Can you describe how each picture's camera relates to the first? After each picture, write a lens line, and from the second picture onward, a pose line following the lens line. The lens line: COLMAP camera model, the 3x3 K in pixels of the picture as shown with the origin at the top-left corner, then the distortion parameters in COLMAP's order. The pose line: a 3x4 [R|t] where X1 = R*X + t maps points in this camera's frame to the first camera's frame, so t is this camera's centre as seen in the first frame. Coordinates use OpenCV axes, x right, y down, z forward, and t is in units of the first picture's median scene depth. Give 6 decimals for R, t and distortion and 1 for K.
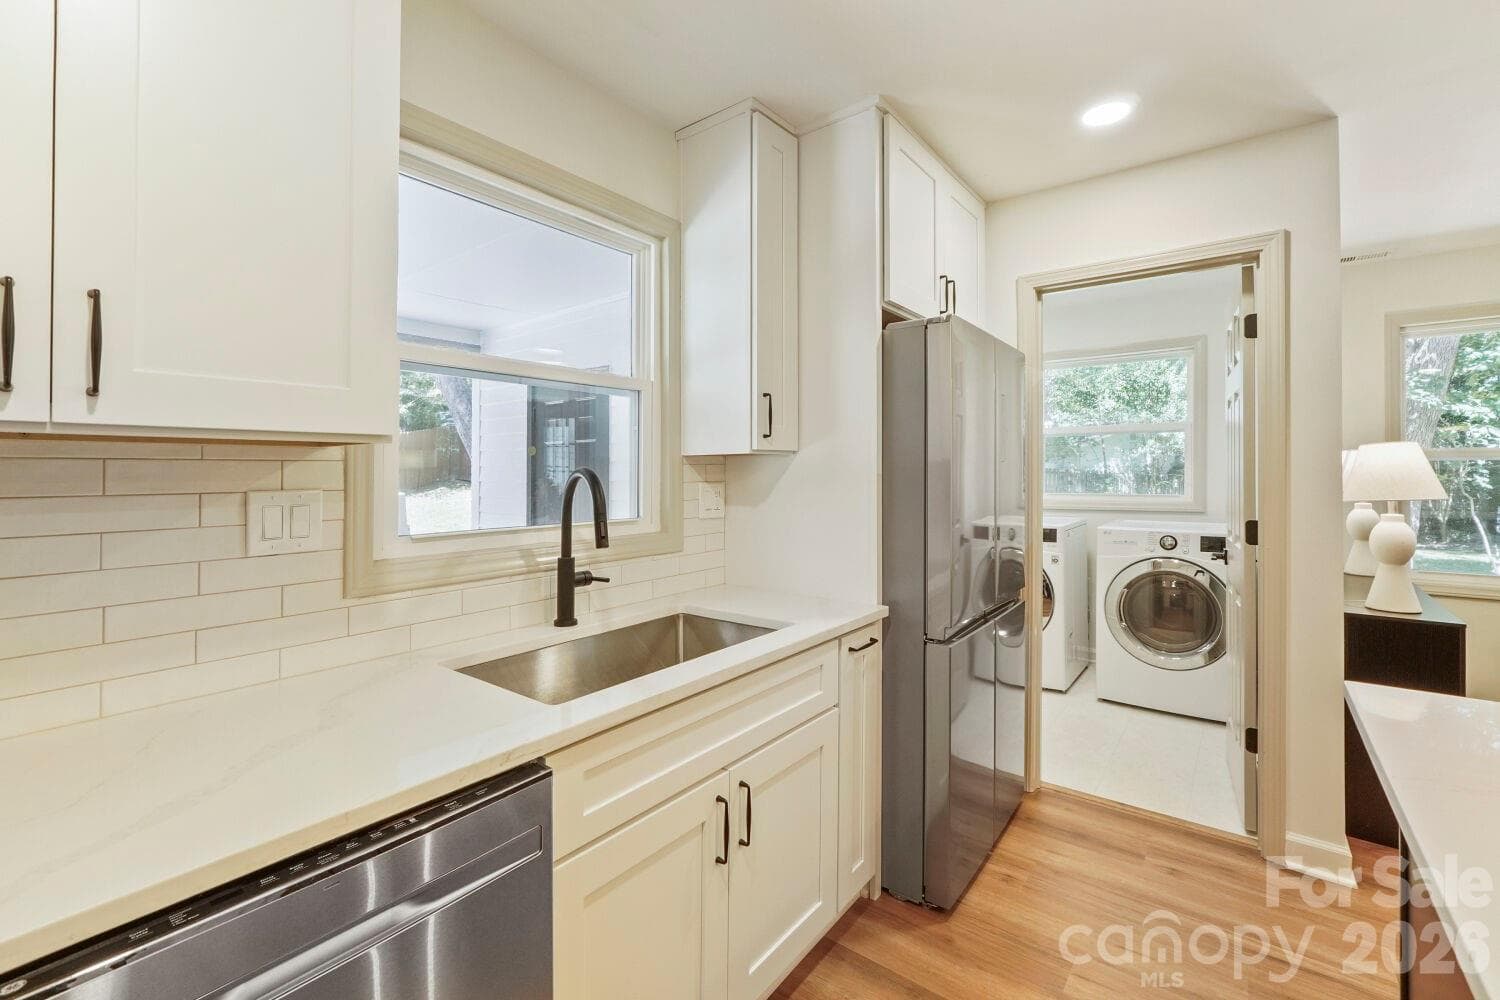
lens RADIAL K [[640.2, 0, 737.1], [0, 640.2, 457.6], [0, 0, 1]] dist [-0.012848, 0.005566]
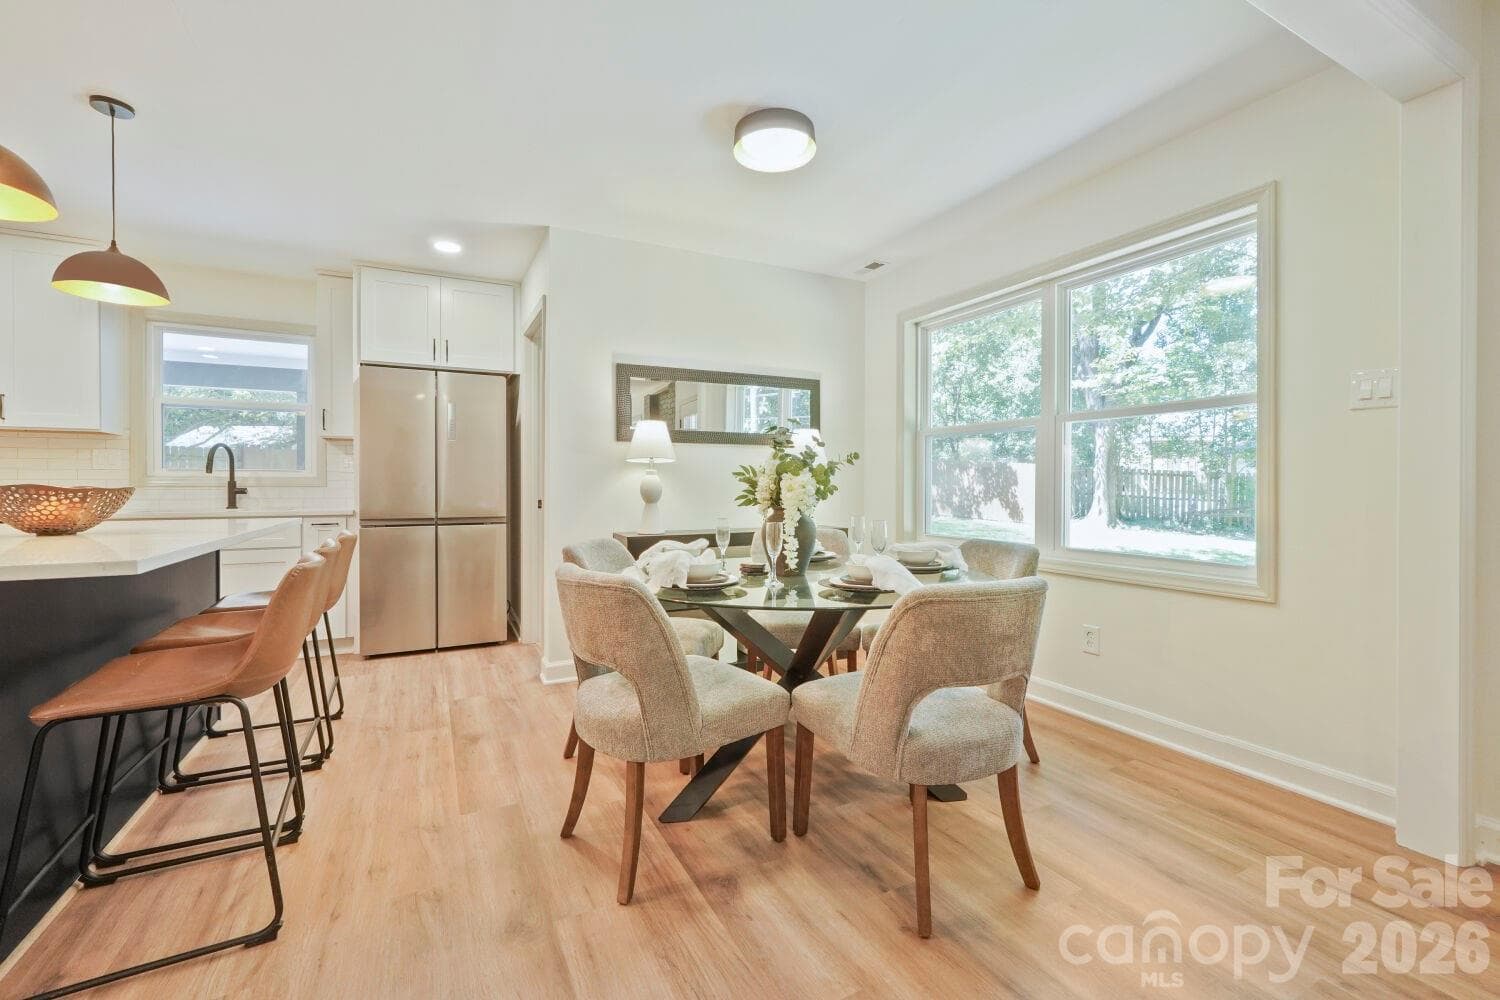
lens RADIAL K [[640.2, 0, 753.7], [0, 640.2, 482.6], [0, 0, 1]] dist [-0.012848, 0.005566]
pose [[0.905236, 0.005705, -0.424871, 2.408740], [0.002659, 0.999814, 0.019090, 0.115466], [0.424901, -0.018411, 0.905053, -0.312681]]
